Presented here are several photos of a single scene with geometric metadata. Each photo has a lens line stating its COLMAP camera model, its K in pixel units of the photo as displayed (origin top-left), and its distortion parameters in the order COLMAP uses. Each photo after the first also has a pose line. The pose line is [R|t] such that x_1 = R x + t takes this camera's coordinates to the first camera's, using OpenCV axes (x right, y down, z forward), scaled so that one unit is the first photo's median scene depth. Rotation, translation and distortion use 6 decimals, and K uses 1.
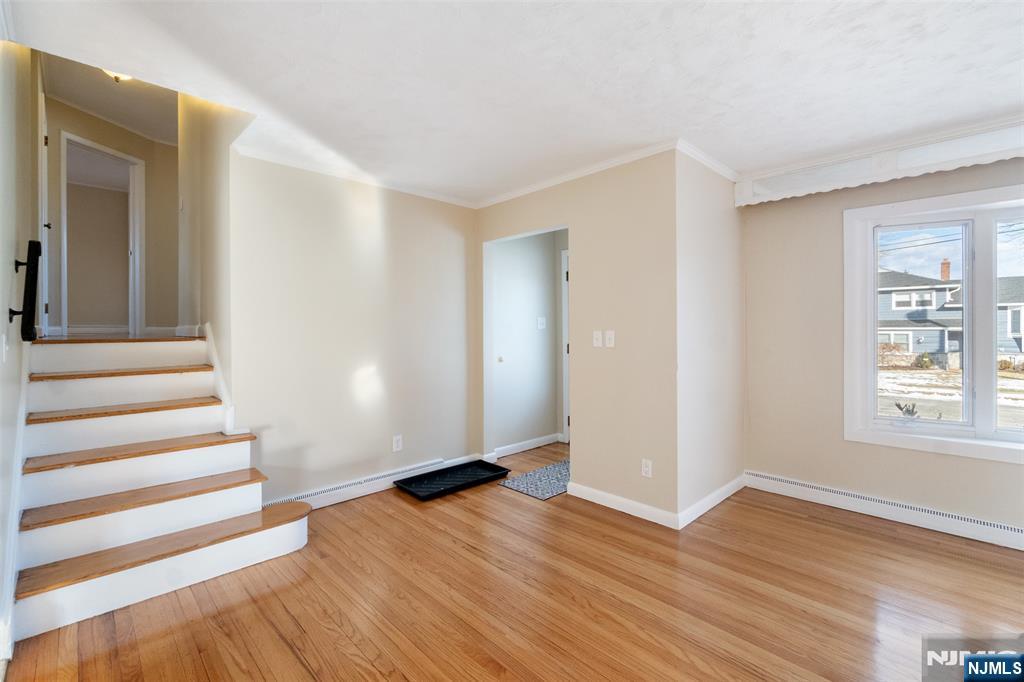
lens RADIAL K [[448.5, 0, 510.3], [0, 448.5, 331.6], [0, 0, 1]] dist [0.000001, -0.000085]
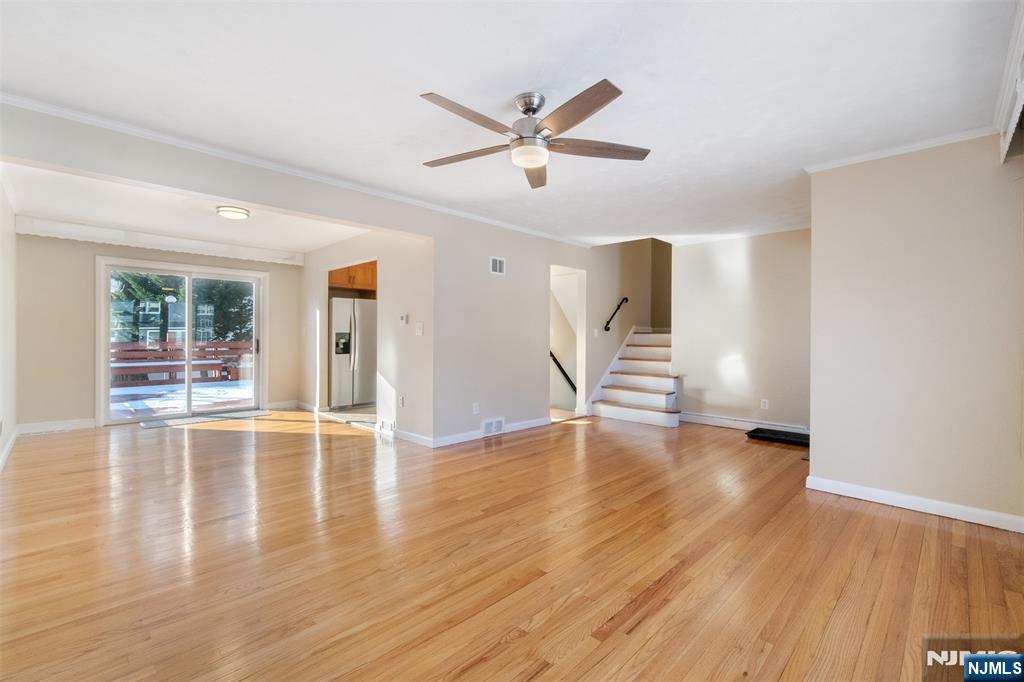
lens RADIAL K [[448.5, 0, 509.1], [0, 448.5, 337.4], [0, 0, 1]] dist [0.000001, -0.000085]
pose [[0.019354, 0.010712, -0.999755, 1.363796], [-0.018296, 0.999779, 0.010358, 0.031233], [0.999645, 0.018091, 0.019545, 0.138044]]
